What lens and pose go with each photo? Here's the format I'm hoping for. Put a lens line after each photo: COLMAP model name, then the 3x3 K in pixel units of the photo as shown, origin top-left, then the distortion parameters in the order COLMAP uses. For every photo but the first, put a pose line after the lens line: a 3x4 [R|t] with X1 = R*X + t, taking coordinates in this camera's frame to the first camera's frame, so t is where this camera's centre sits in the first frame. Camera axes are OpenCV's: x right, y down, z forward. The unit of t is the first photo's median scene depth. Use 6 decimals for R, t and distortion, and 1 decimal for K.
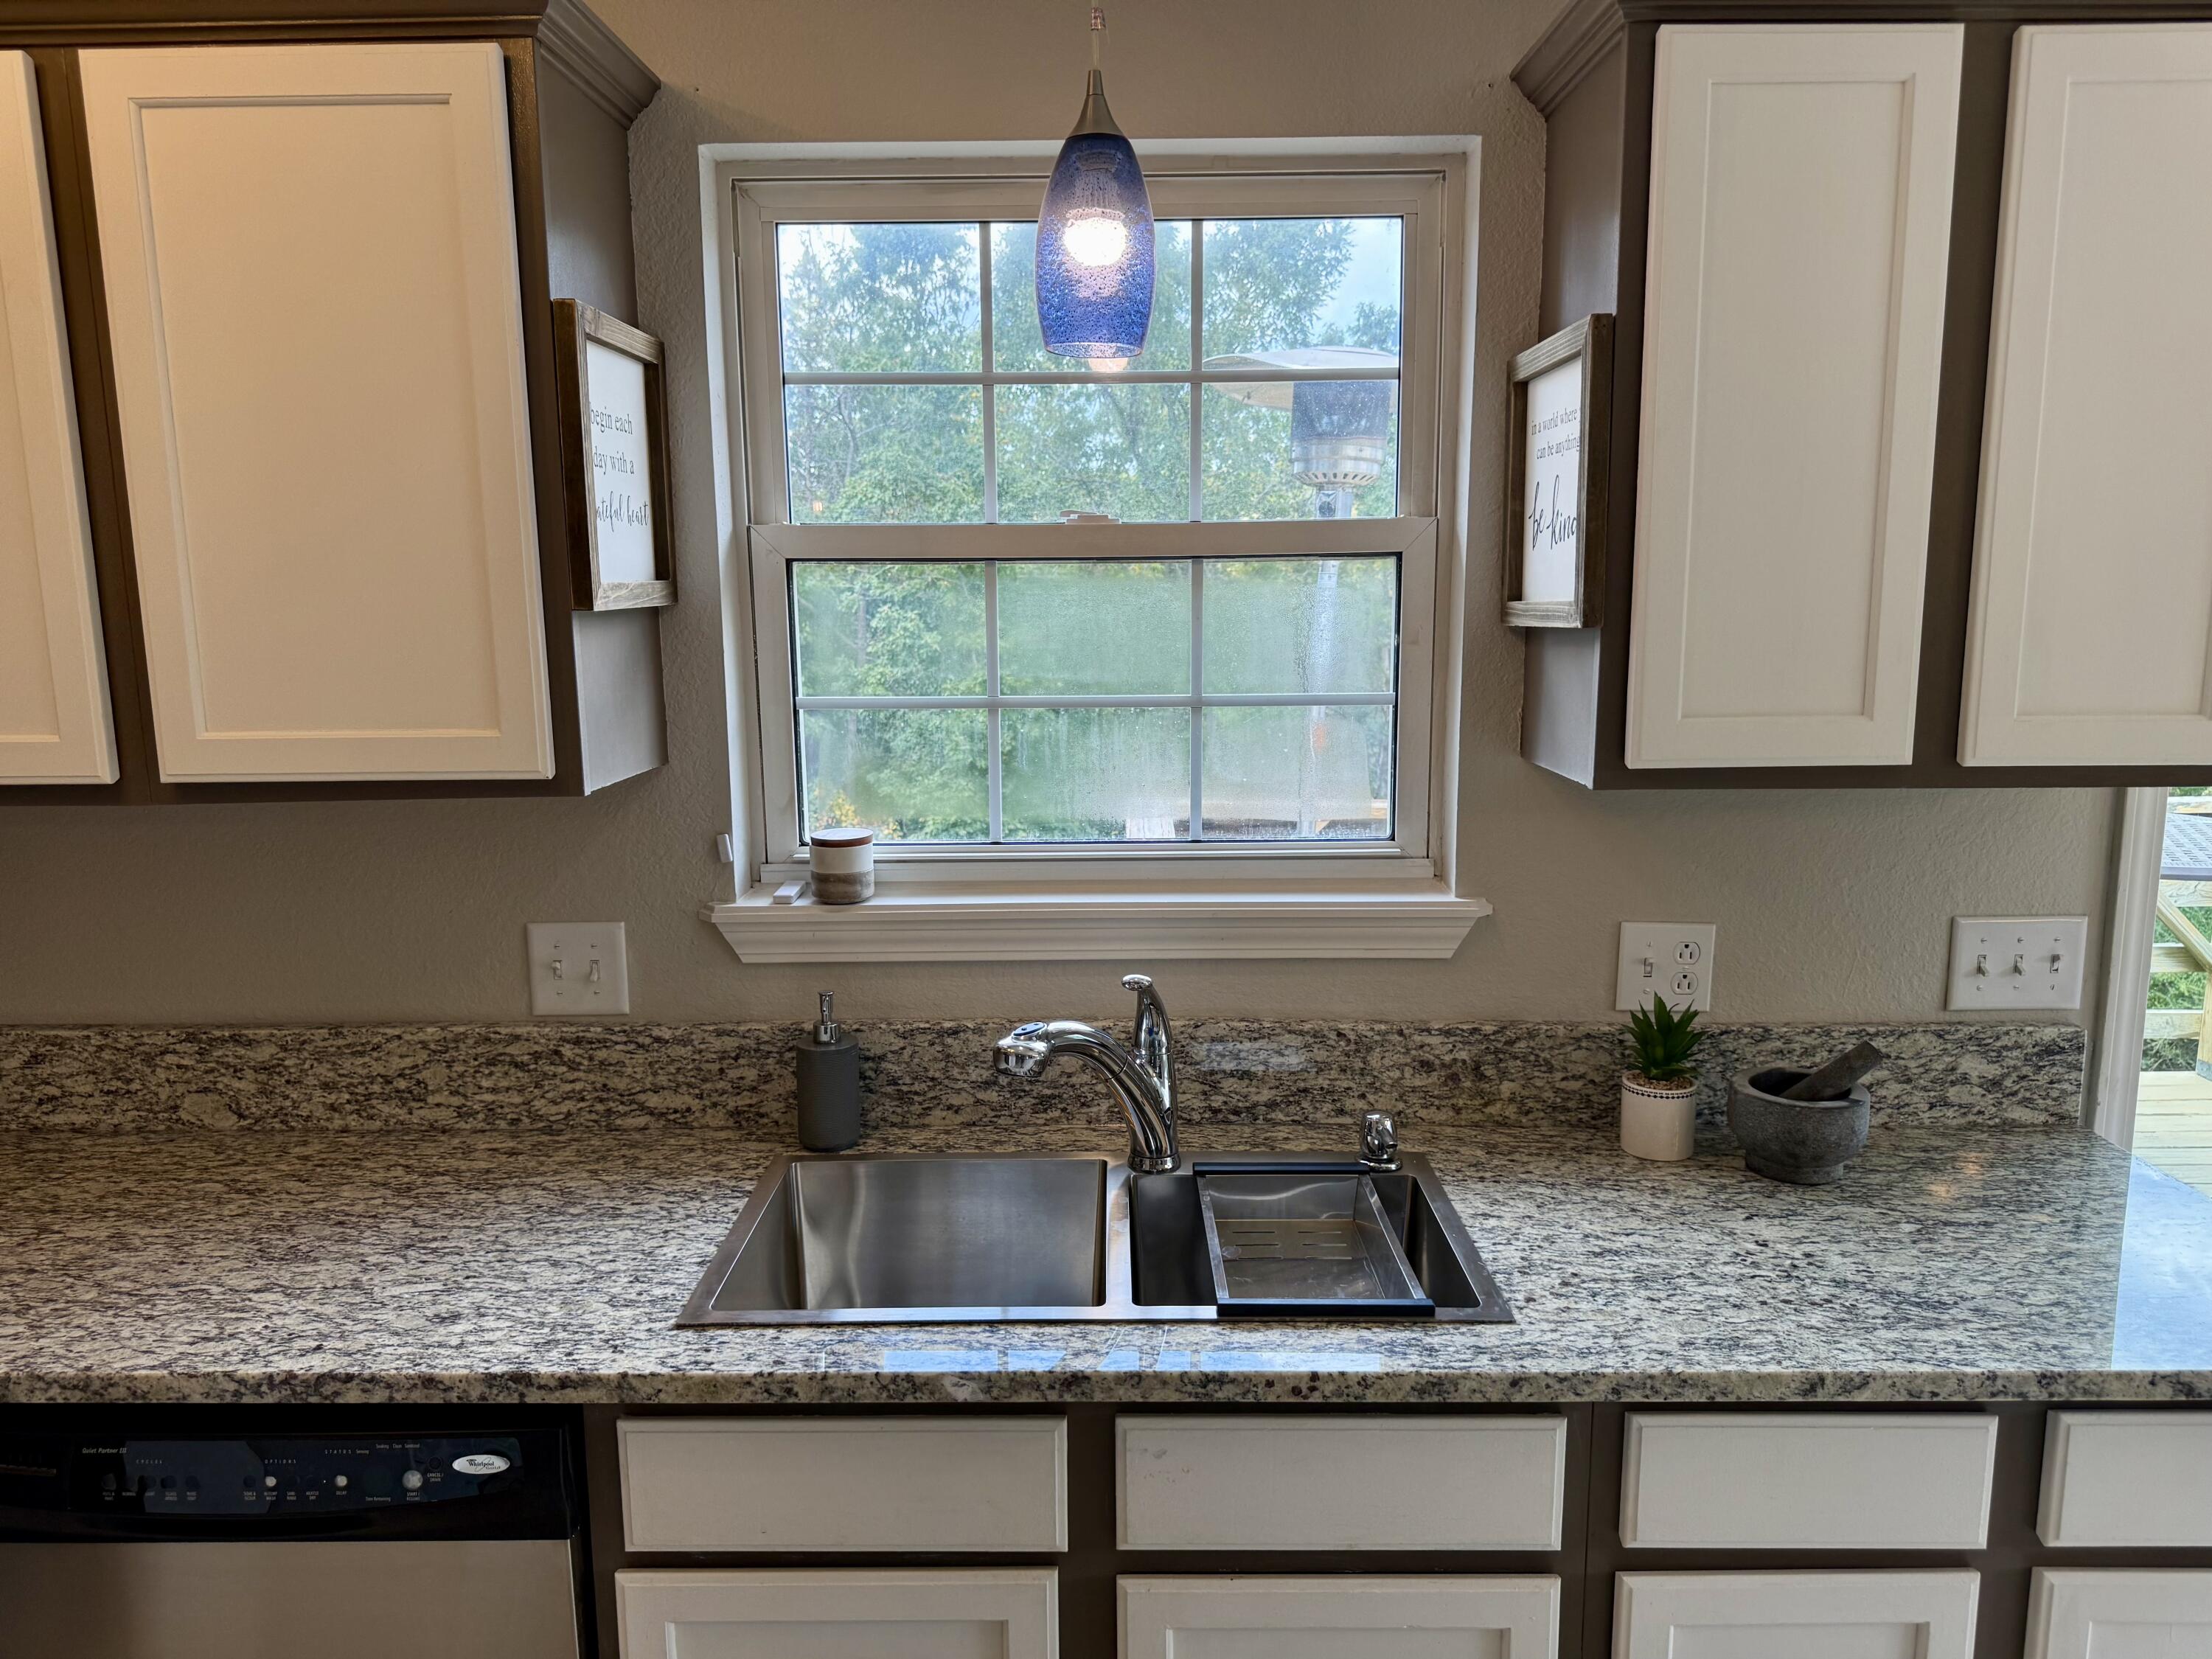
lens RADIAL K [[1553.4, 0, 1114.1], [0, 1553.4, 839.2], [0, 0, 1]] dist [0.050309, -0.063014]
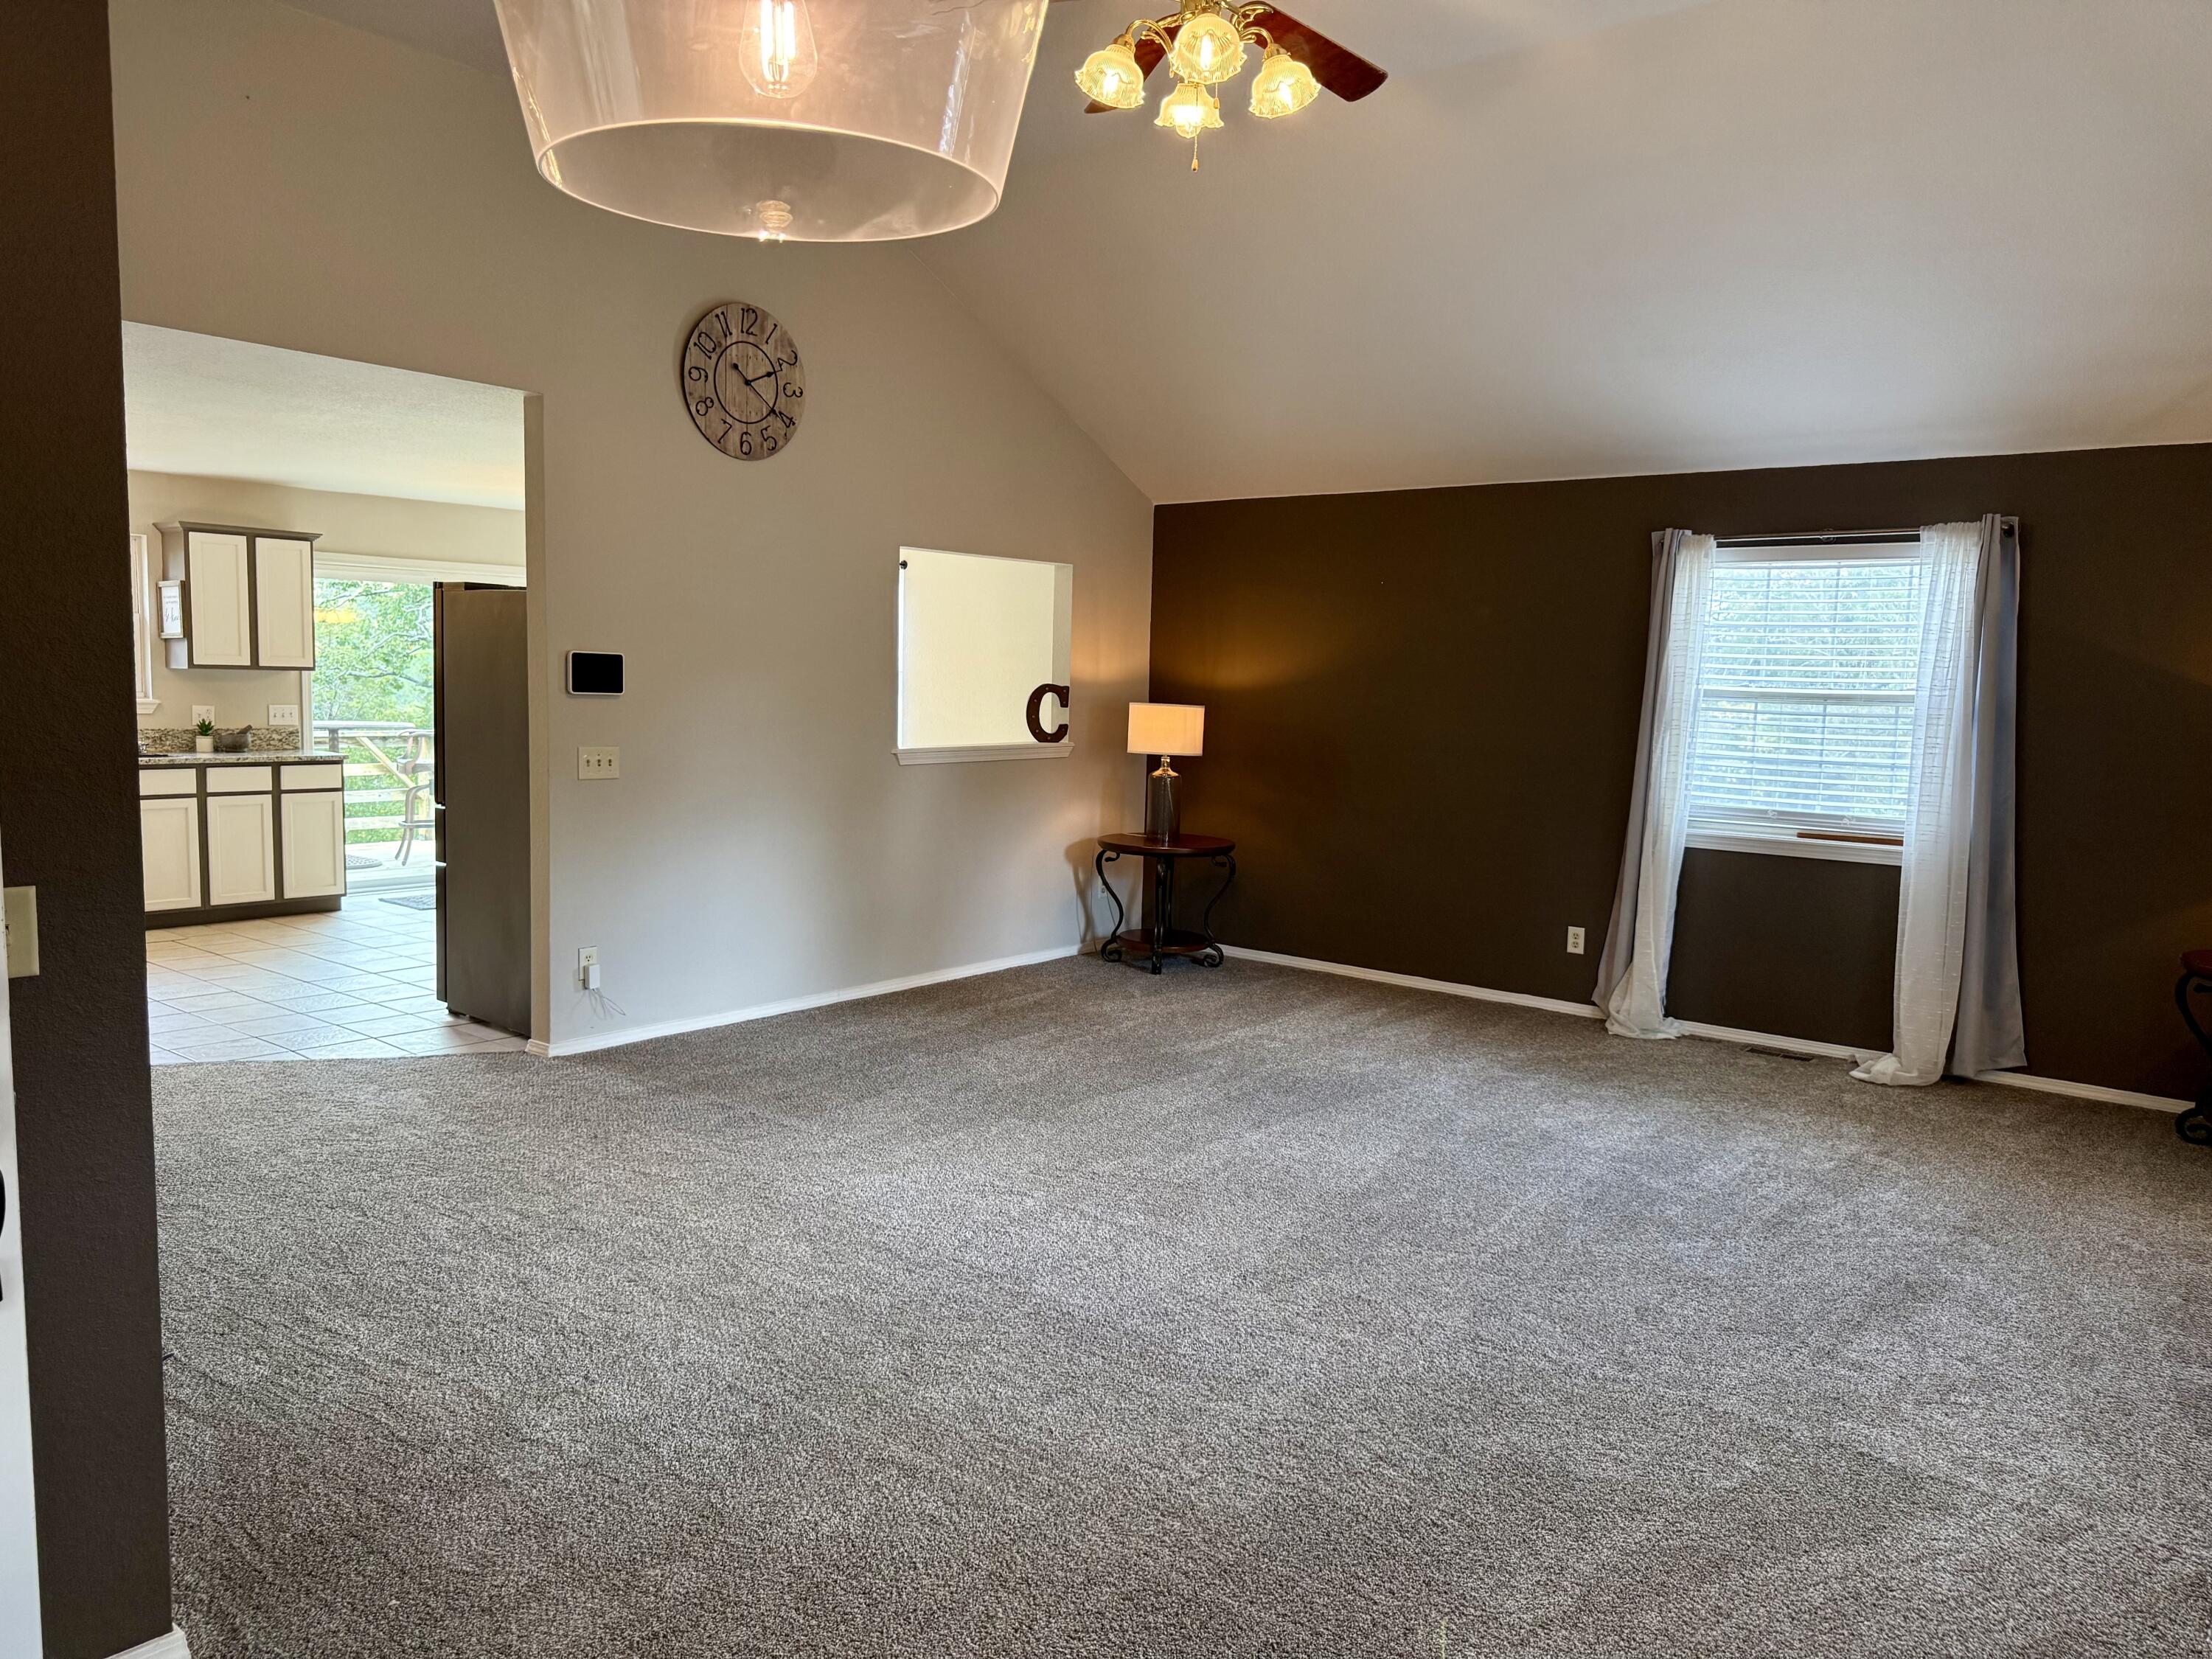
lens RADIAL K [[1553.4, 0, 1103.4], [0, 1553.4, 826.3], [0, 0, 1]] dist [0.050309, -0.063014]
pose [[0.627233, -0.049417, 0.777262, -1.572465], [0.094525, 0.995438, -0.012991, 0.714097], [-0.773074, 0.081619, 0.629043, -3.880616]]
